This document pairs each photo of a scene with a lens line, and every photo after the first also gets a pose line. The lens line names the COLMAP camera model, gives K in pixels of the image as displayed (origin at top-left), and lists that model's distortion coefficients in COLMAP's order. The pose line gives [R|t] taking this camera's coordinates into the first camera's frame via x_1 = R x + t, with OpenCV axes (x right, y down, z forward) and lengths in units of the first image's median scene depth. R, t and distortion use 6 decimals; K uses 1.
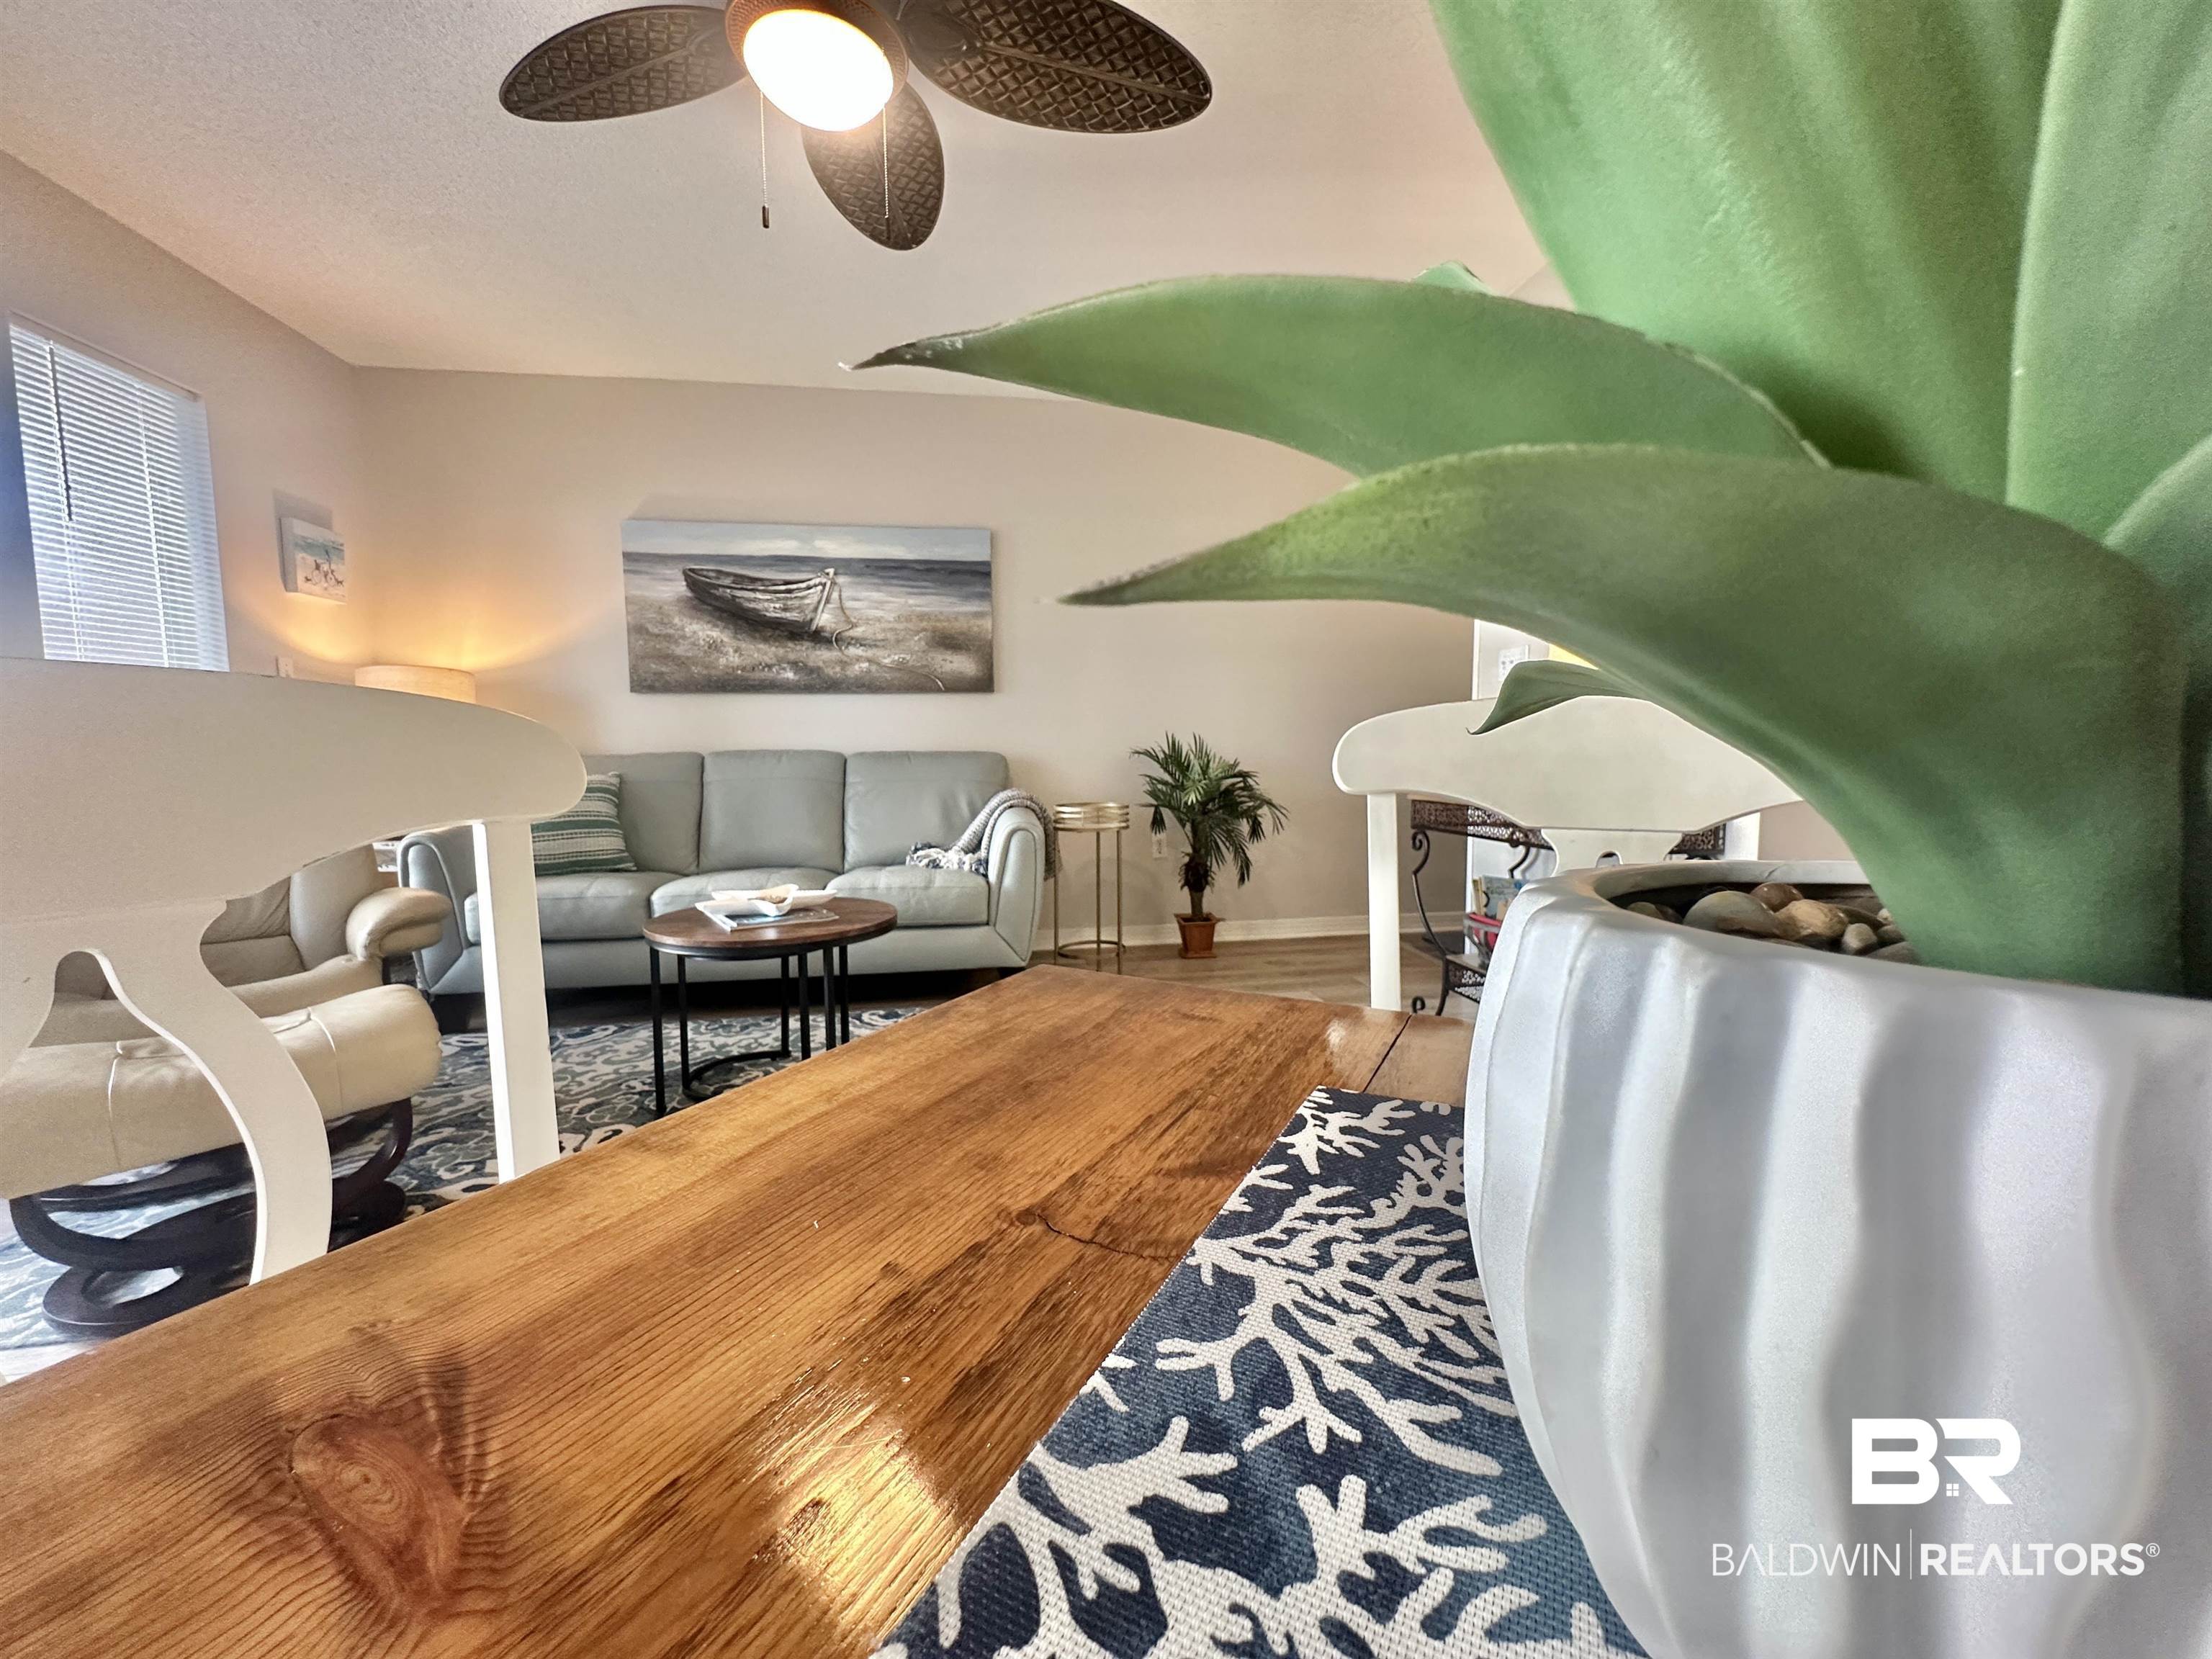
lens RADIAL K [[886.9, 0, 1095.8], [0, 886.9, 829.4], [0, 0, 1]] dist [-0.002067, 0.000909]
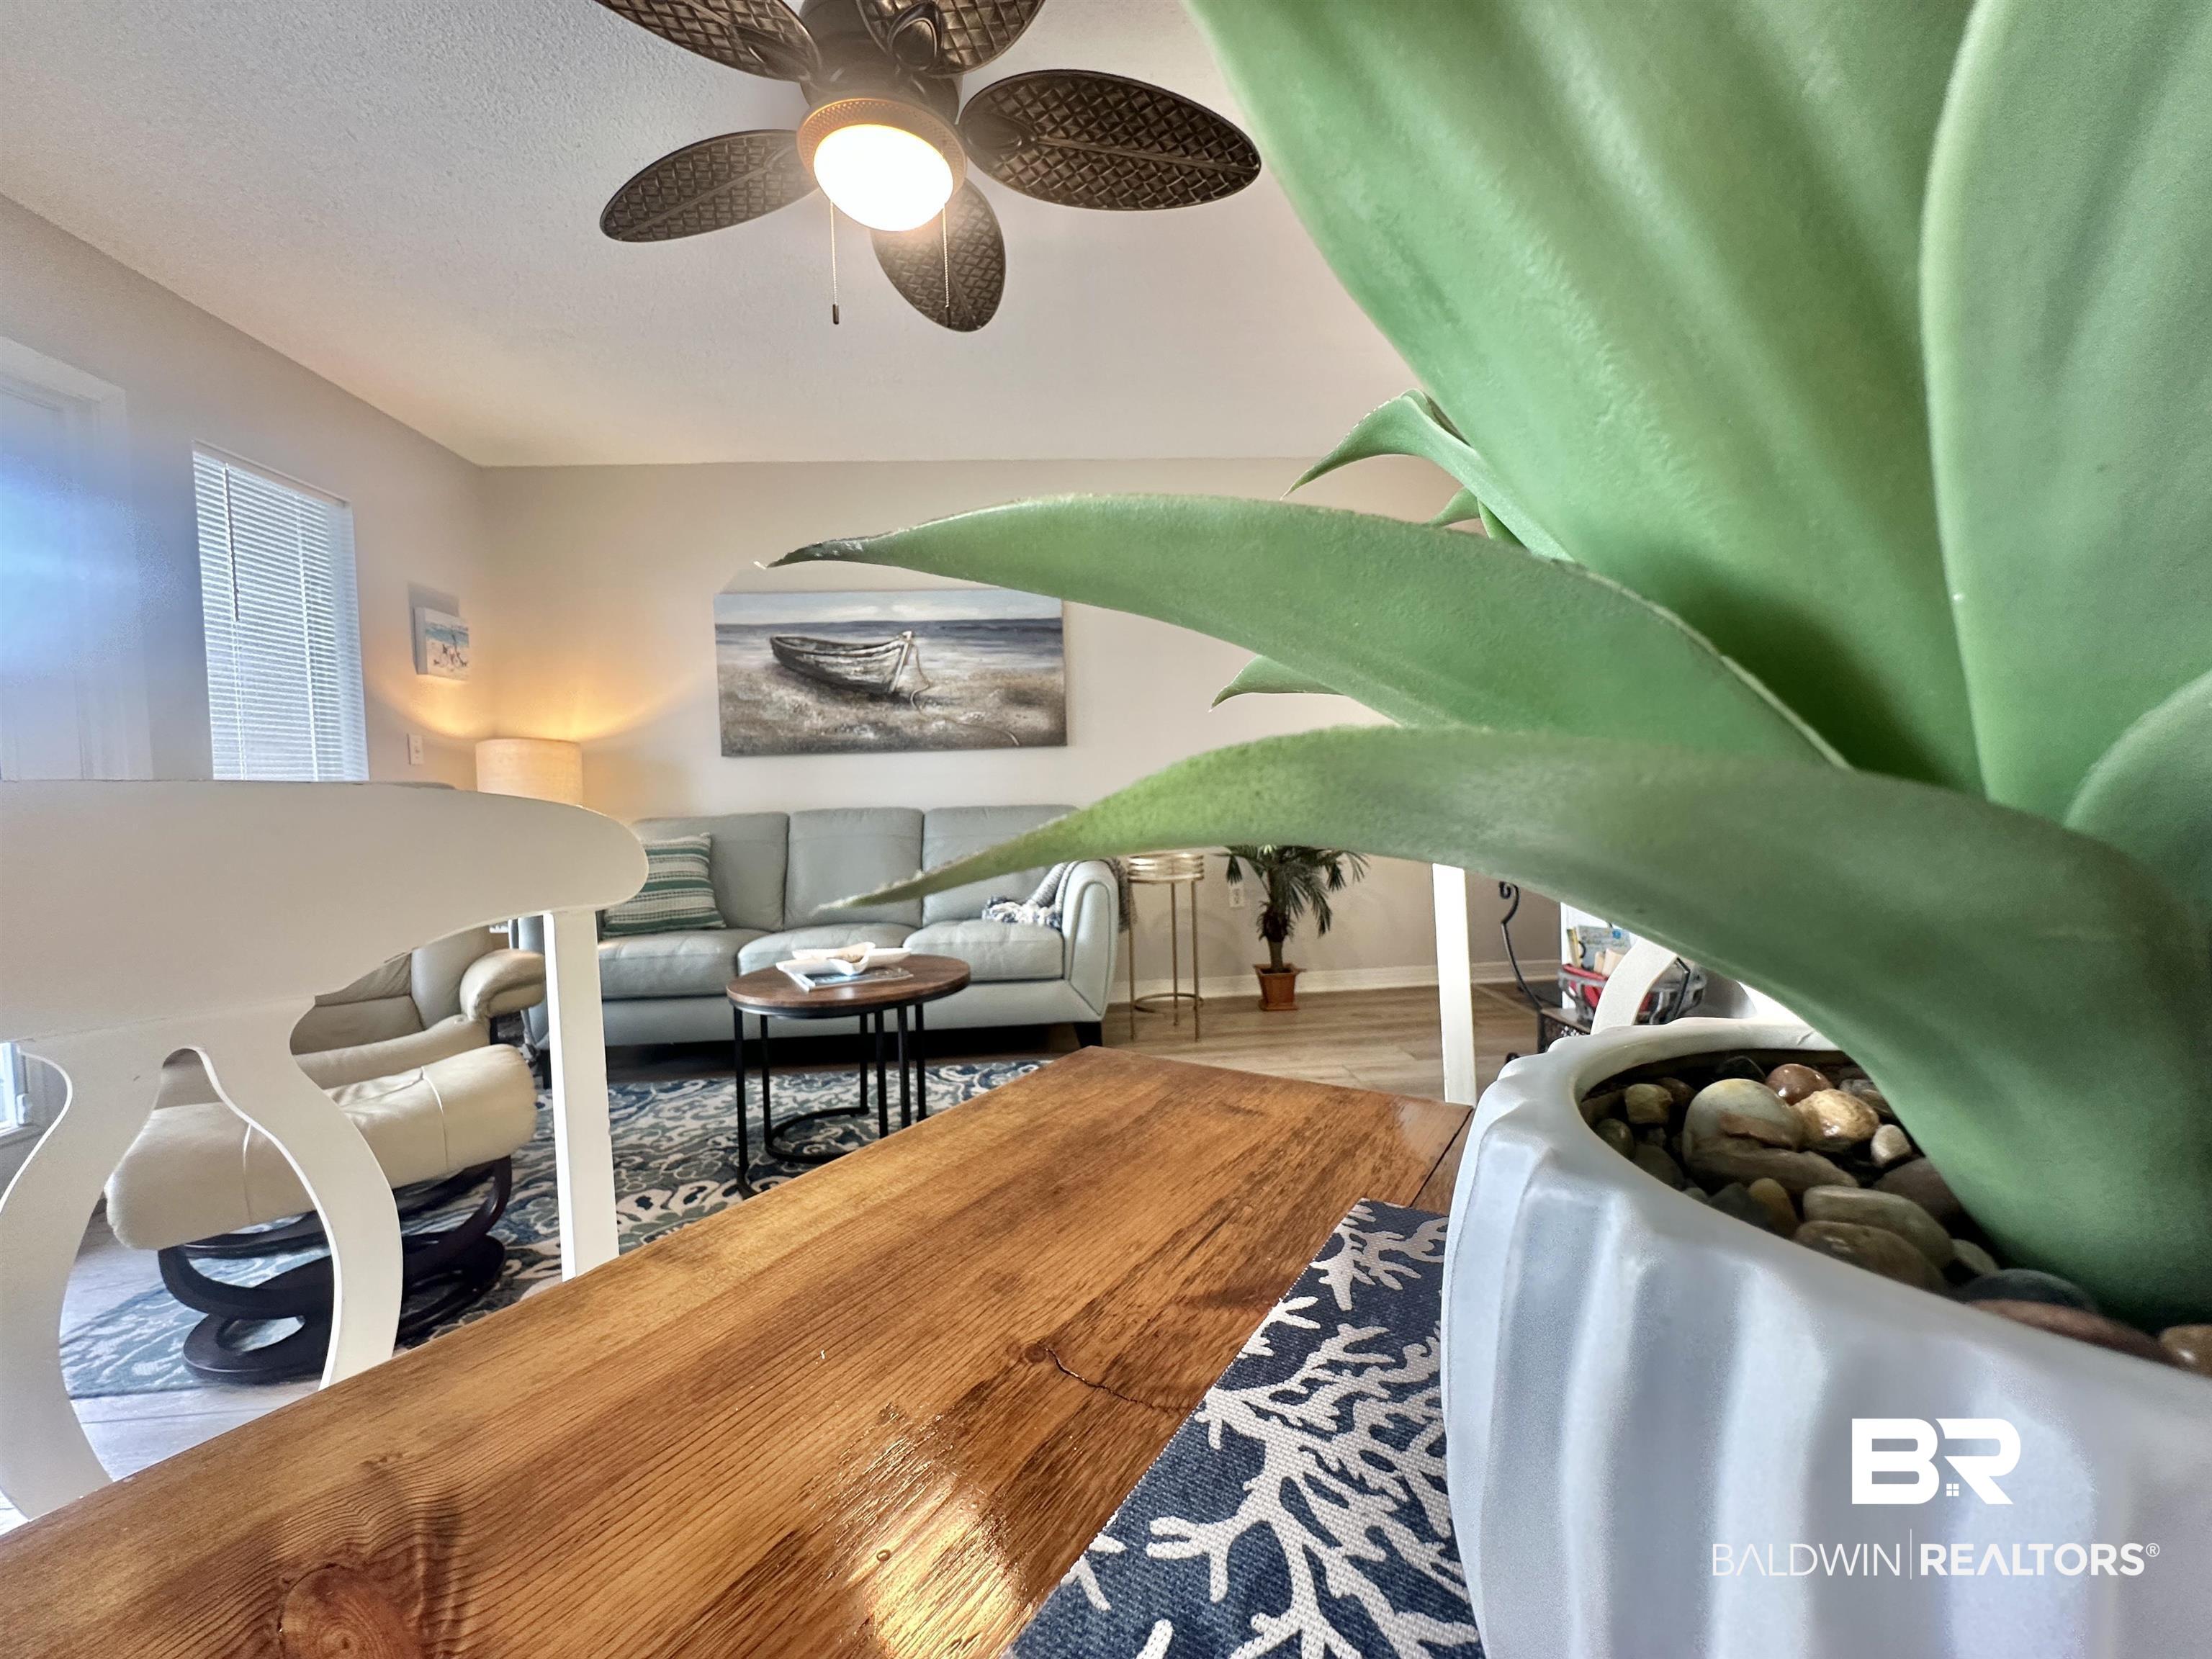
lens RADIAL K [[886.9, 0, 1097.4], [0, 886.9, 830.9], [0, 0, 1]] dist [-0.002067, 0.000909]
pose [[0.995735, -0.020696, -0.089904, 0.015661], [0.016344, 0.998671, -0.048869, -0.014427], [0.090796, 0.047191, 0.994751, 0.004436]]
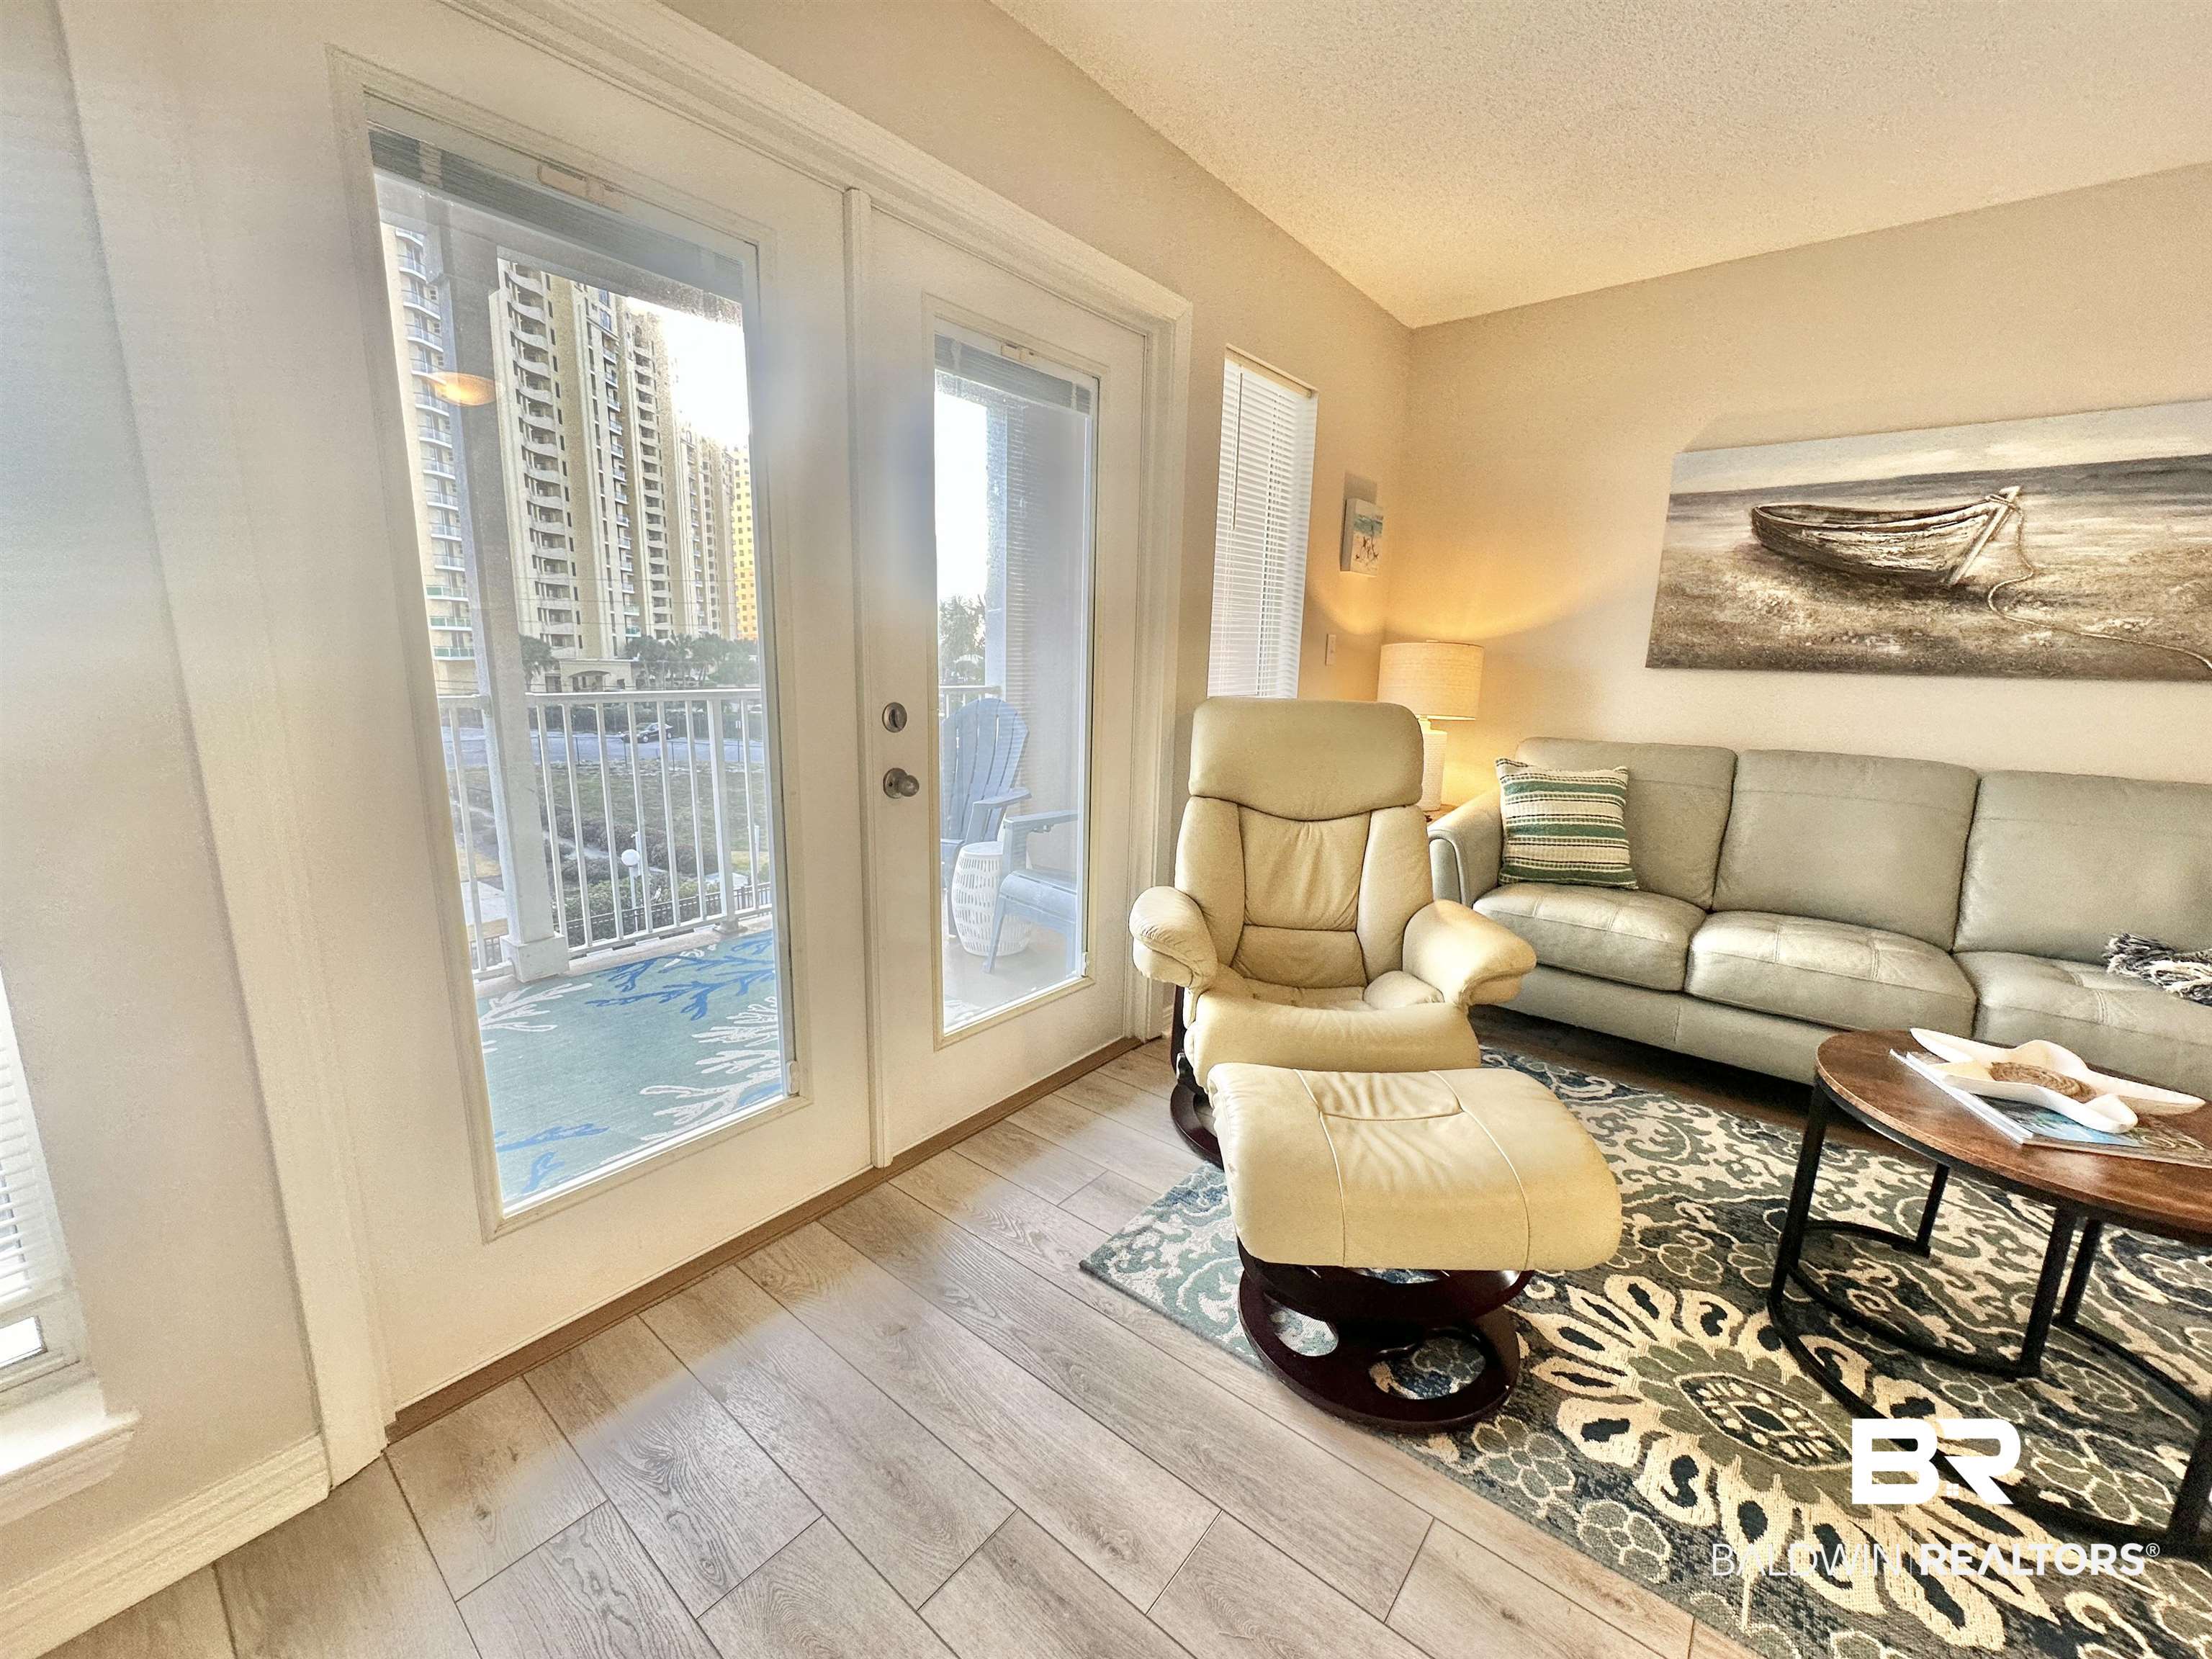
lens RADIAL K [[886.9, 0, 1111.8], [0, 886.9, 824.8], [0, 0, 1]] dist [-0.002067, 0.000909]
pose [[0.673084, 0.165498, -0.720811, -0.411753], [-0.100084, 0.986058, 0.132941, -0.119726], [0.732763, -0.017338, 0.680263, 0.108570]]
